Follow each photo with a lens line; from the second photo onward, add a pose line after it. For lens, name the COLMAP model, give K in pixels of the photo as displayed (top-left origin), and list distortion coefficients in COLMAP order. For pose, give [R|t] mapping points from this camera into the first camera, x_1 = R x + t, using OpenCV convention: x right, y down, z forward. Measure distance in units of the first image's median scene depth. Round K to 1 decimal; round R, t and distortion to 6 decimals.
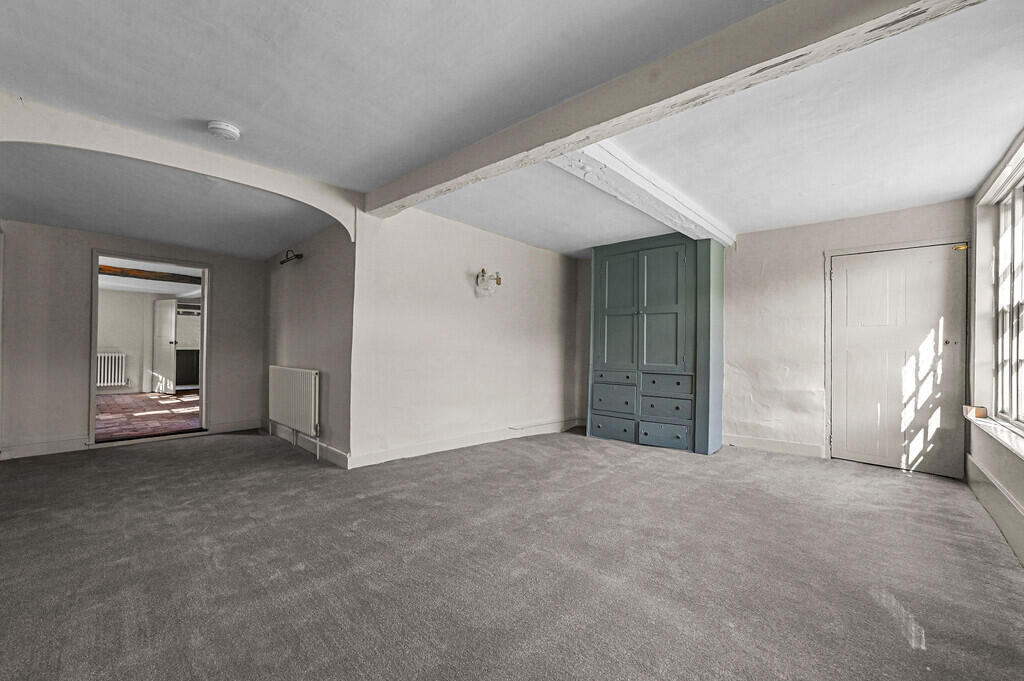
lens RADIAL K [[402.9, 0, 514.5], [0, 402.9, 344.1], [0, 0, 1]] dist [-0.002029, -0.000145]
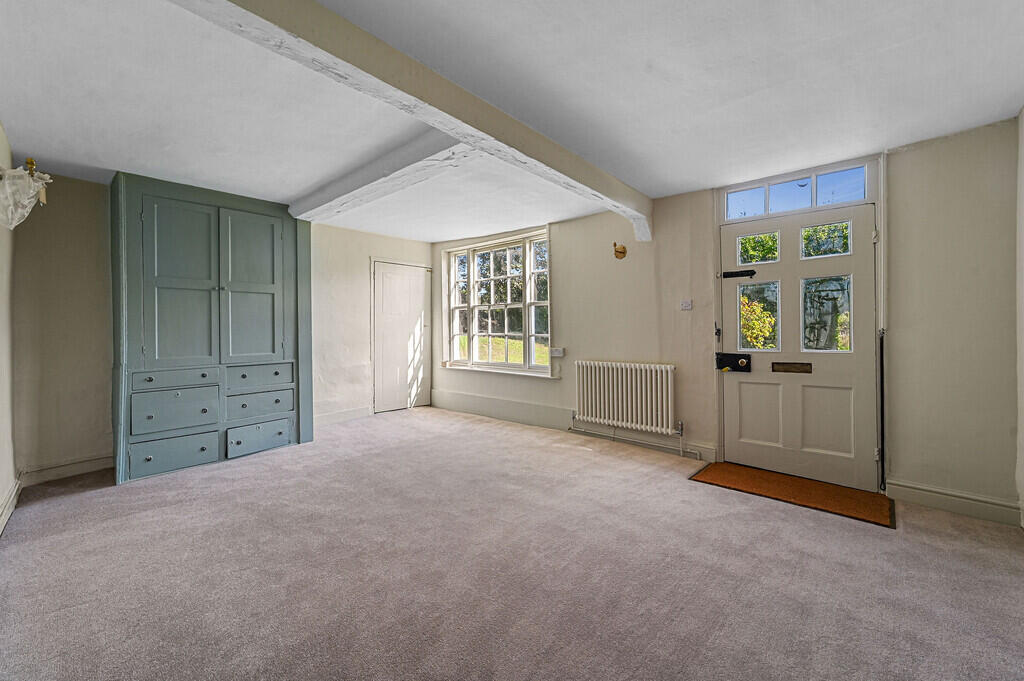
lens RADIAL K [[410.2, 0, 513.5], [0, 410.2, 328.0], [0, 0, 1]] dist [-0.018557, -0.000053]
pose [[-0.003079, -0.012016, 0.999923, -0.537363], [0.002874, 0.999924, 0.012025, -0.013162], [-0.999991, 0.002911, -0.003044, 0.524370]]
